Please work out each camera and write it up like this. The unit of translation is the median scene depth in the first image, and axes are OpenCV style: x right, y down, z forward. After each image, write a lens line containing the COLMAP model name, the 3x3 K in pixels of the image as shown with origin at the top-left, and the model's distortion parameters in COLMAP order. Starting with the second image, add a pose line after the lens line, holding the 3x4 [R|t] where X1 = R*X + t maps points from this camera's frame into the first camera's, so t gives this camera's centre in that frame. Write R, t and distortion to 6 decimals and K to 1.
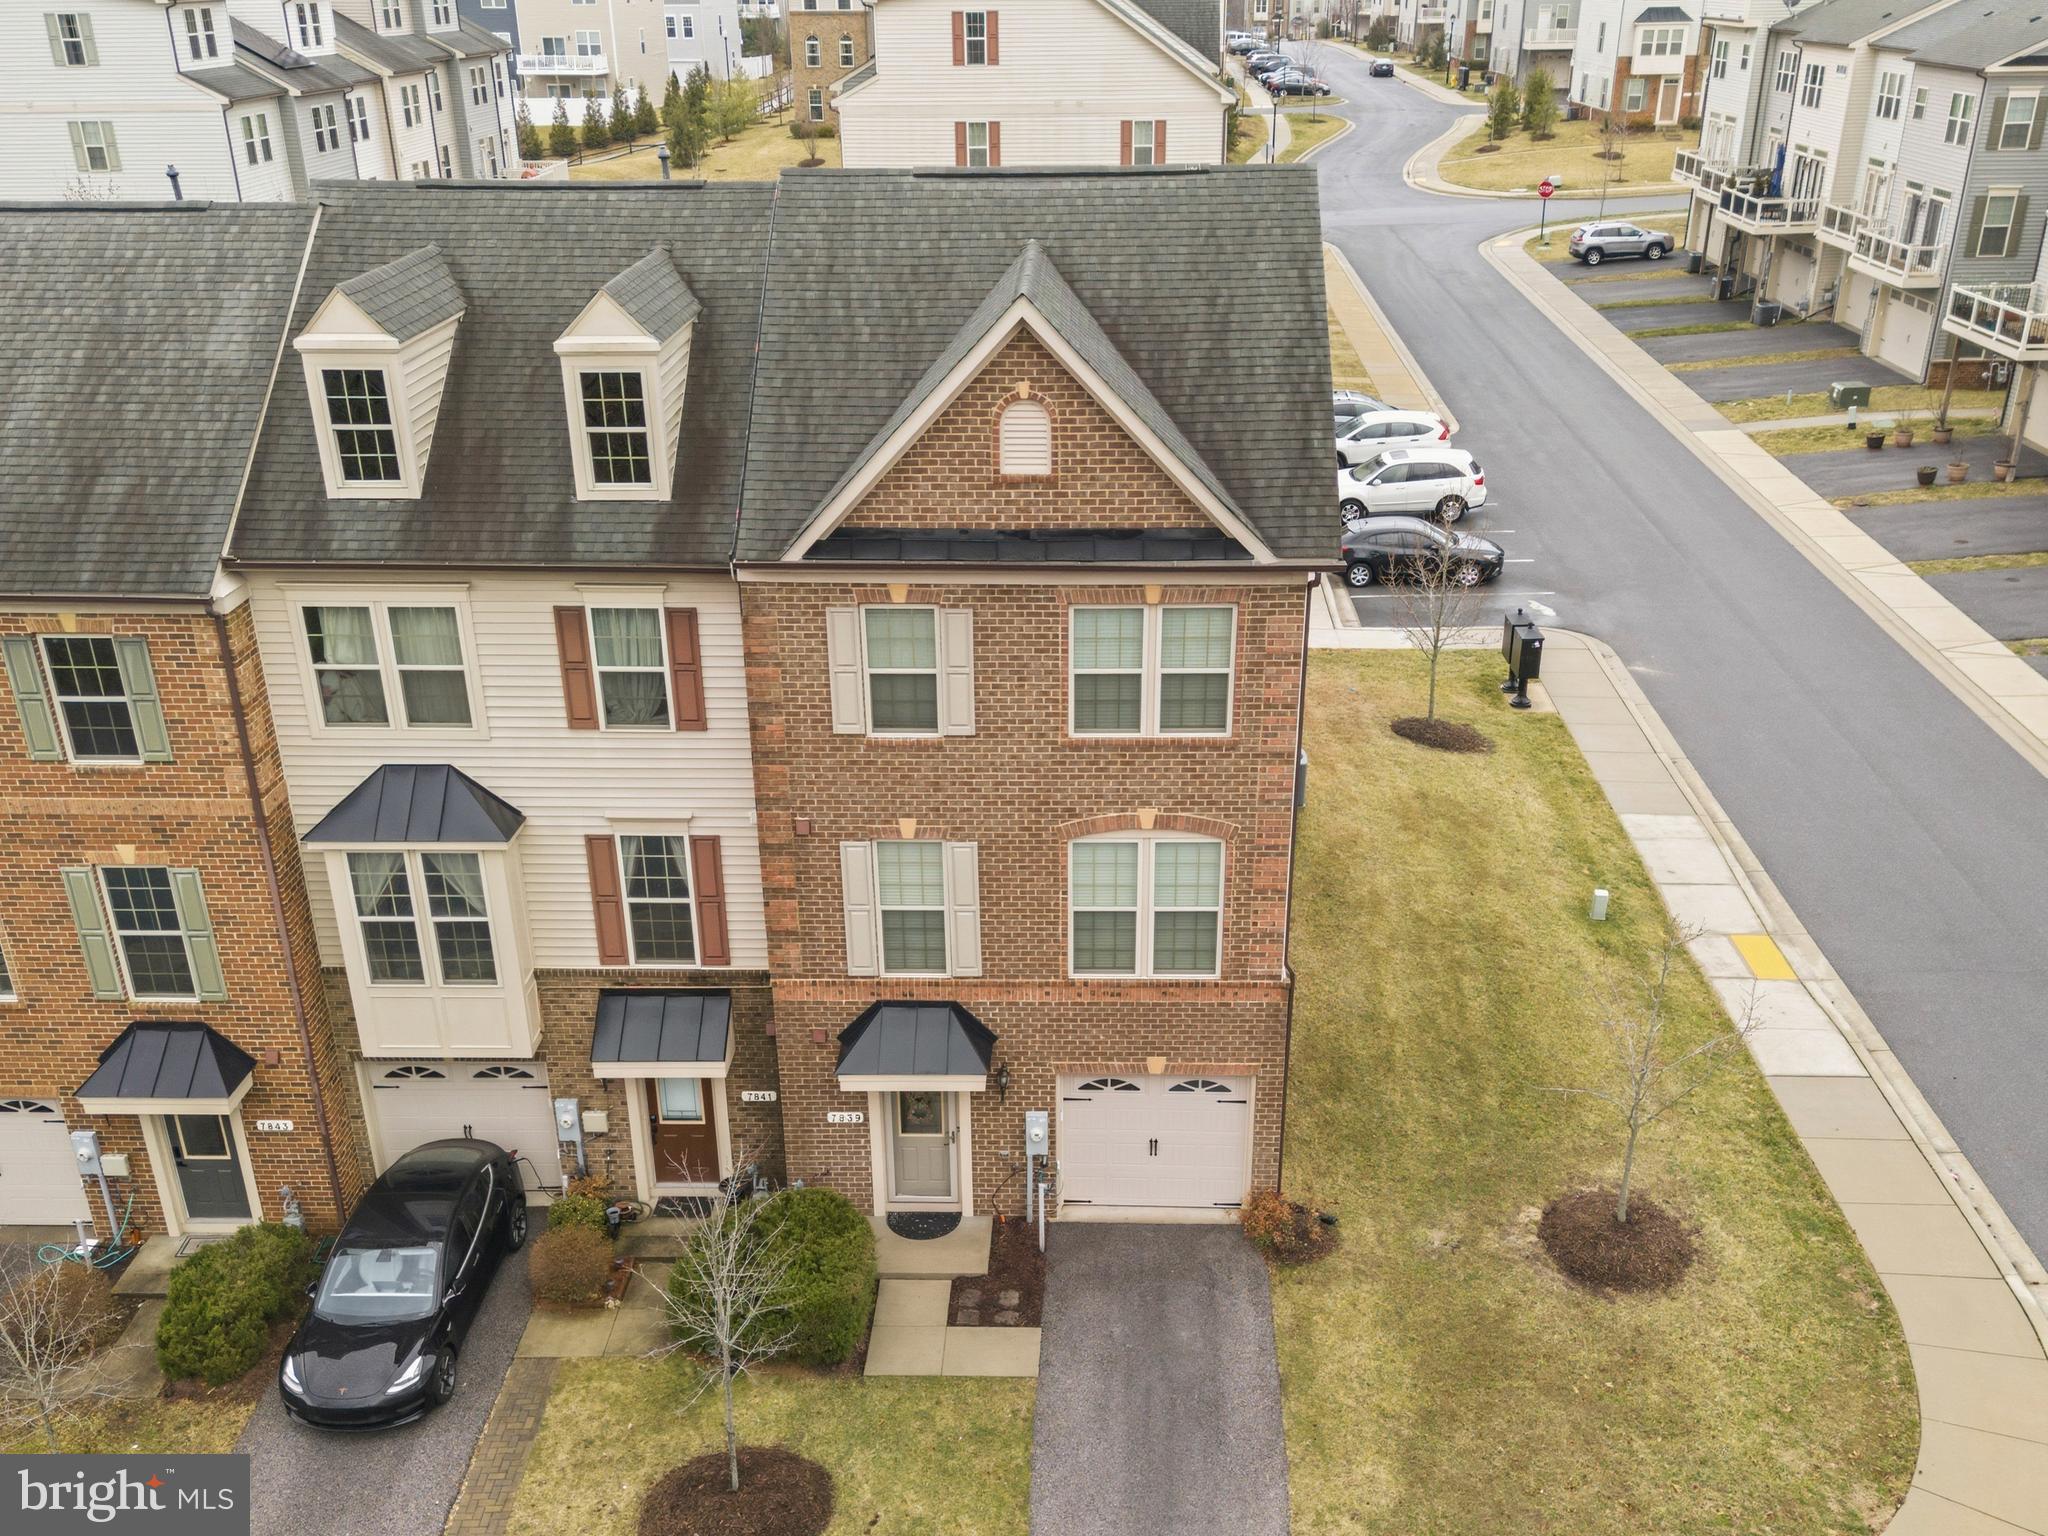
lens RADIAL K [[1891.1, 0, 1021.8], [0, 1891.1, 996.7], [0, 0, 1]] dist [0.055331, -0.065428]
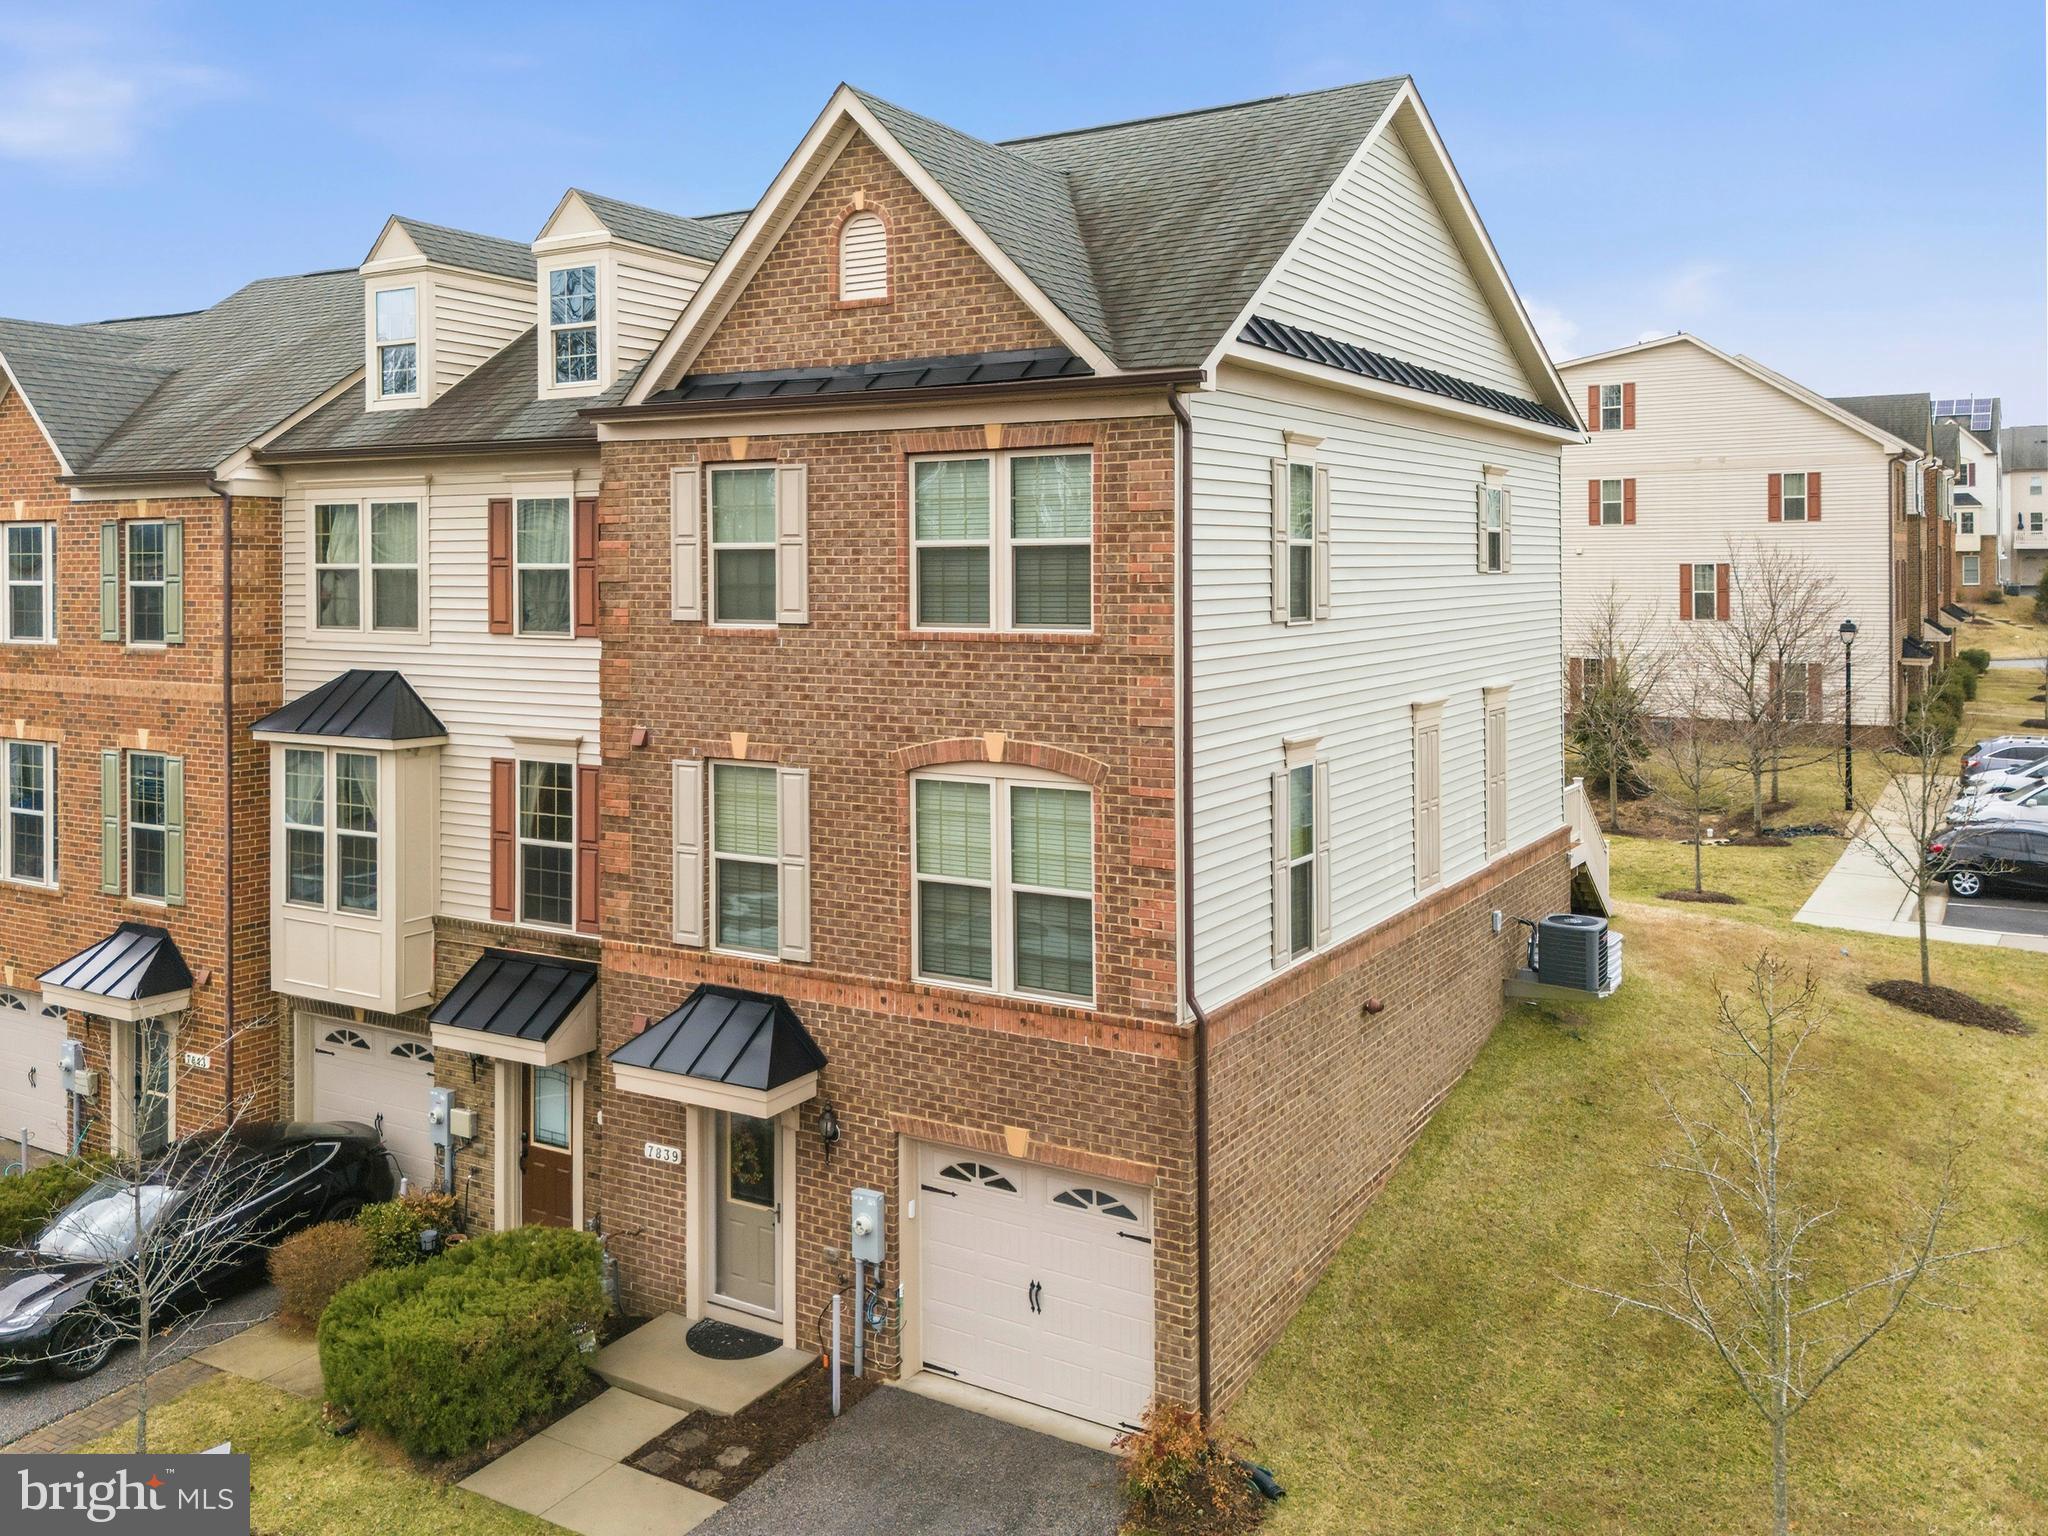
lens RADIAL K [[1694.2, 0, 962.7], [0, 1694.2, 604.2], [0, 0, 1]] dist [0.073220, -0.076914]
pose [[0.863736, 0.015916, -0.503694, 0.378736], [-0.241889, 0.889930, -0.386671, 0.111643], [0.442098, 0.455819, 0.772514, 0.453192]]
